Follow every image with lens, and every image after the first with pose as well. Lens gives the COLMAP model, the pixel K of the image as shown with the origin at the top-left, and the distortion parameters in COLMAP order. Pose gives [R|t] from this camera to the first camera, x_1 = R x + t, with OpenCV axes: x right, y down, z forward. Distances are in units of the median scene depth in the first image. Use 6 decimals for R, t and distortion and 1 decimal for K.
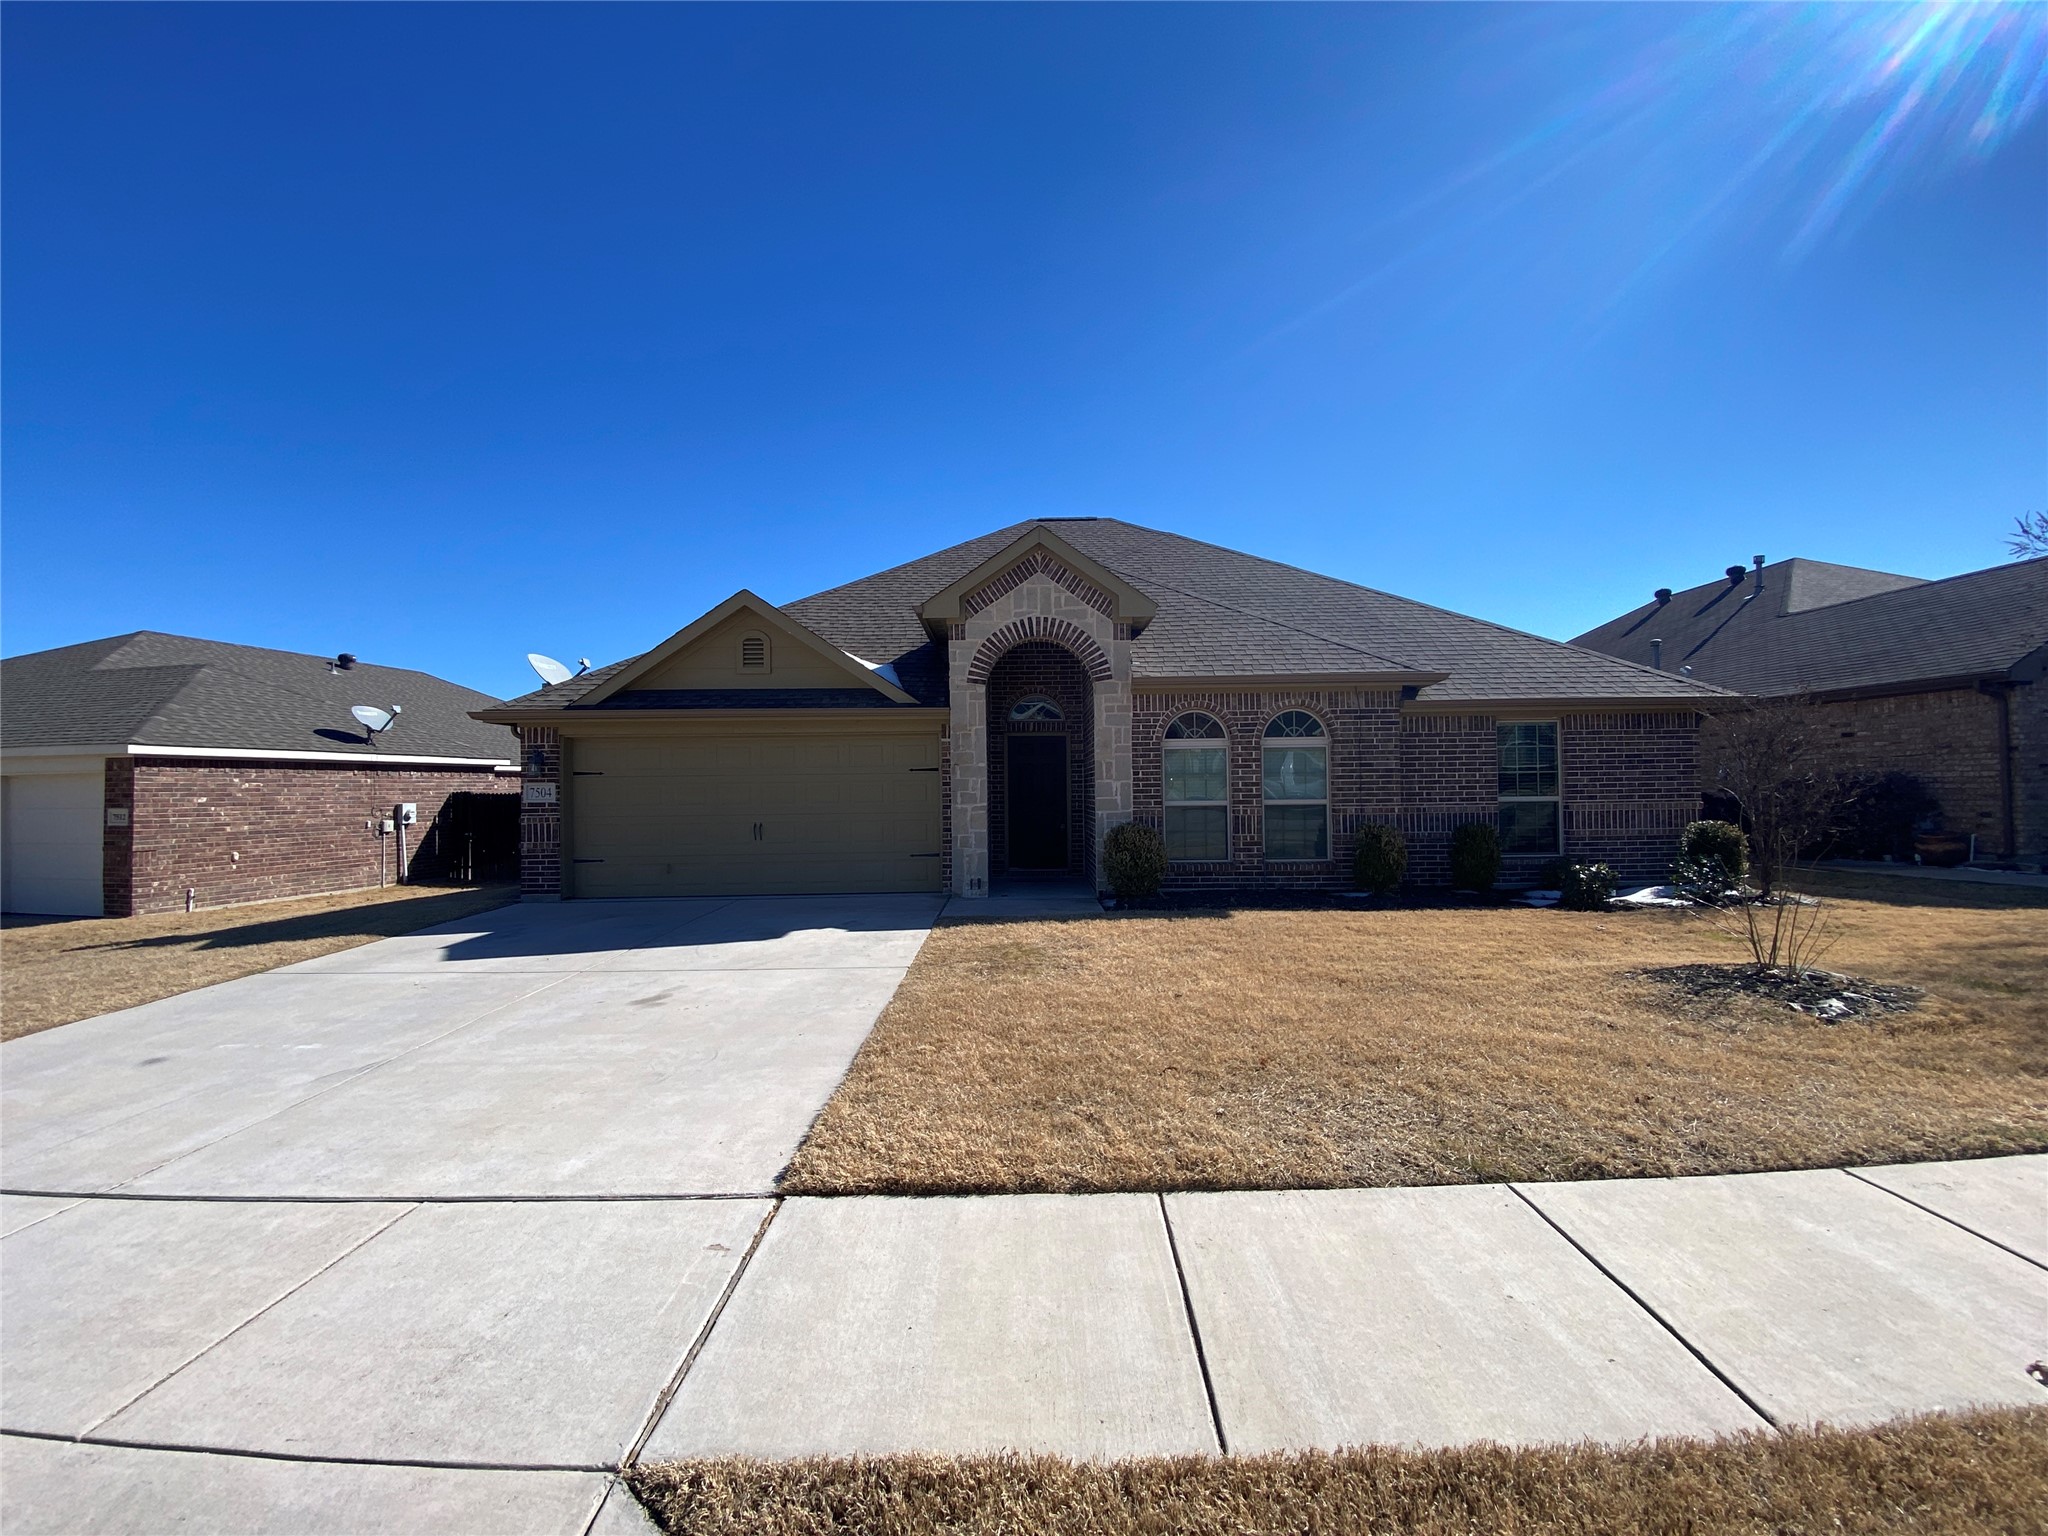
lens RADIAL K [[847.1, 0, 1024.0], [0, 847.1, 768.0], [0, 0, 1]] dist [0.042936, -0.000511]
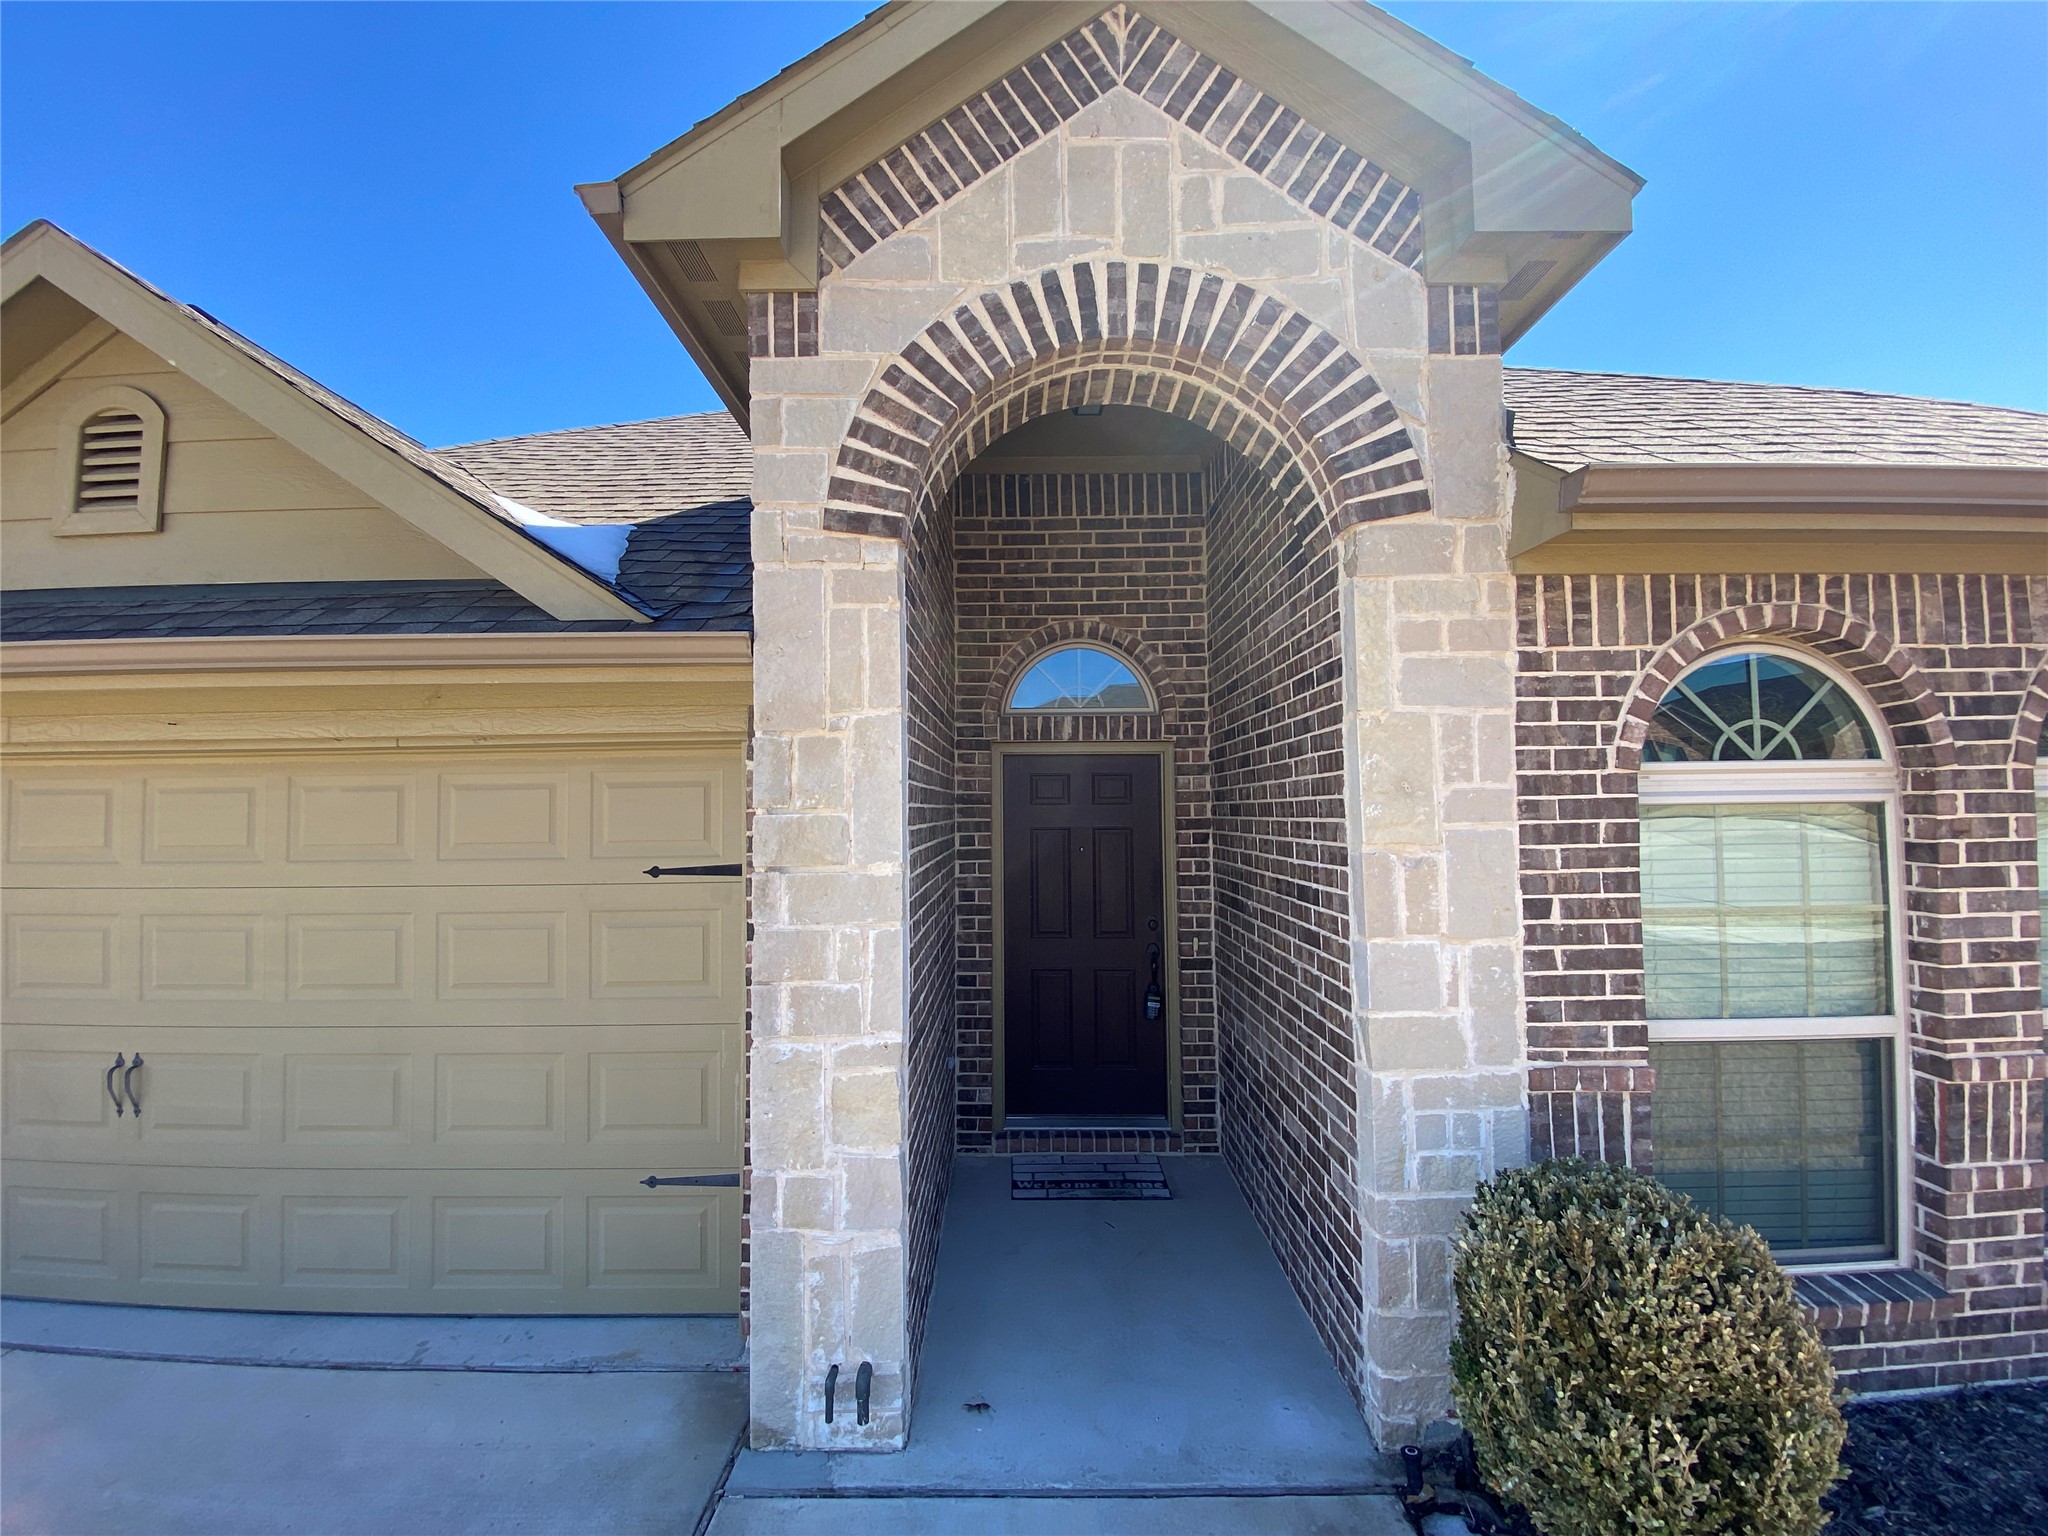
lens RADIAL K [[853.6, 0, 1024.0], [0, 853.6, 768.0], [0, 0, 1]] dist [0.015370, -0.018216]
pose [[0.999923, 0.000281, -0.012366, -0.006727], [-0.000694, 0.999441, -0.033413, -0.023838], [0.012350, 0.033419, 0.999365, 0.738686]]
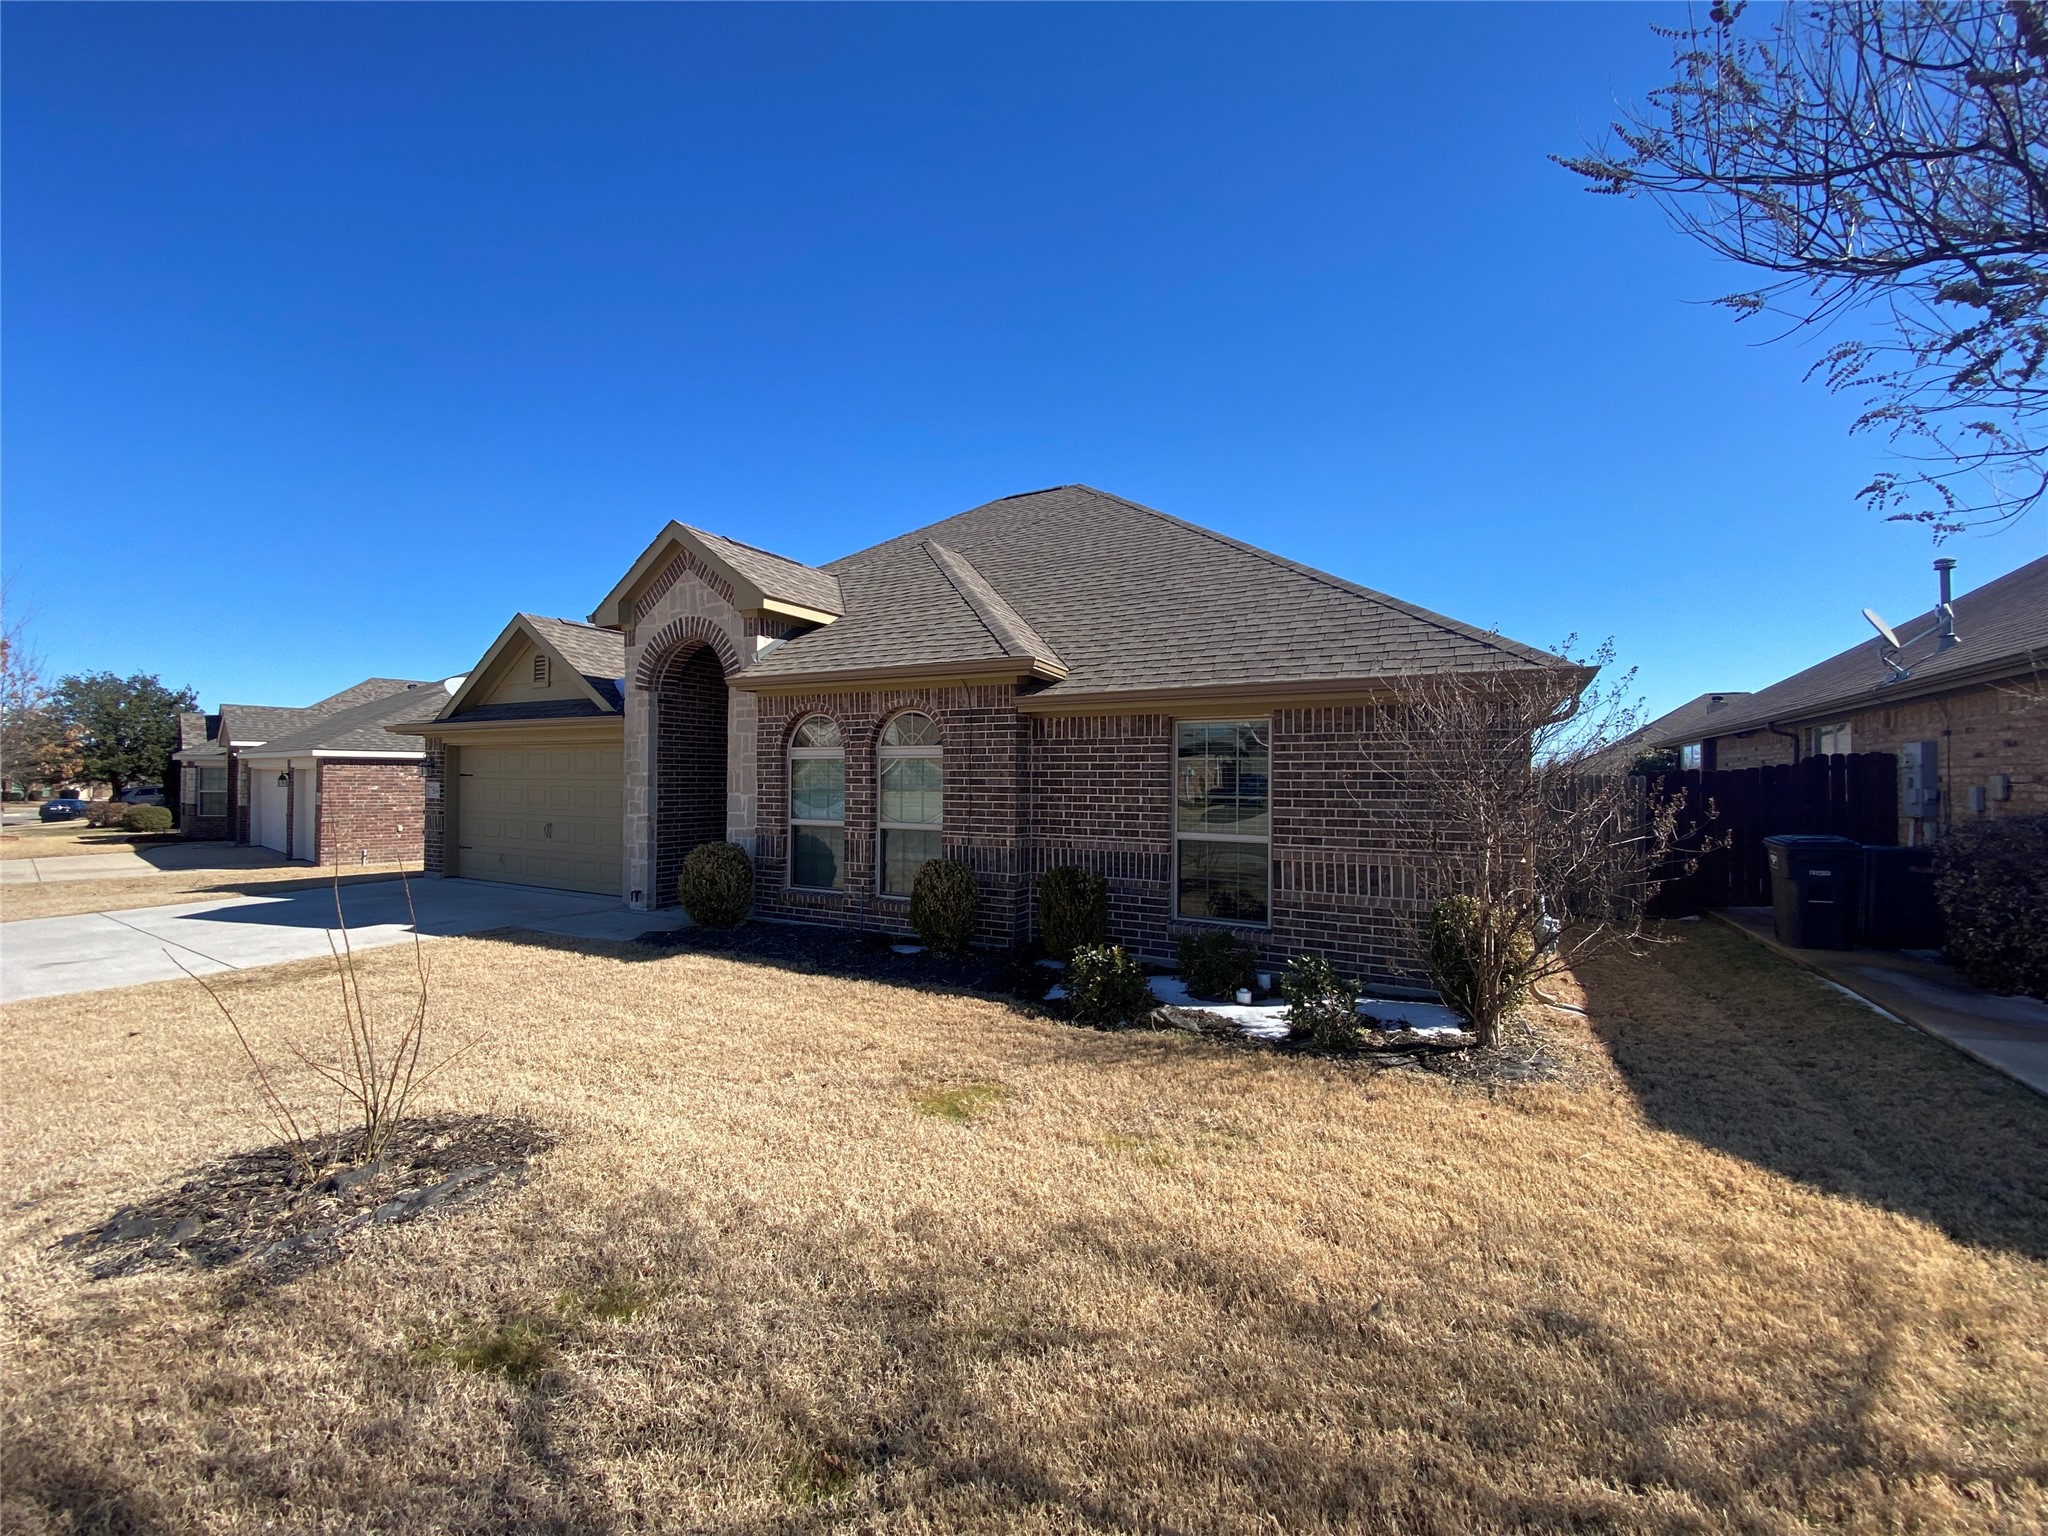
lens RADIAL K [[821.6, 0, 1024.0], [0, 821.6, 768.0], [0, 0, 1]] dist [0.051465, -0.000079]
pose [[0.871646, 0.013244, -0.489957, 0.771721], [-0.009507, 0.999904, 0.010114, -0.023521], [0.490044, -0.004158, 0.871688, 0.373290]]
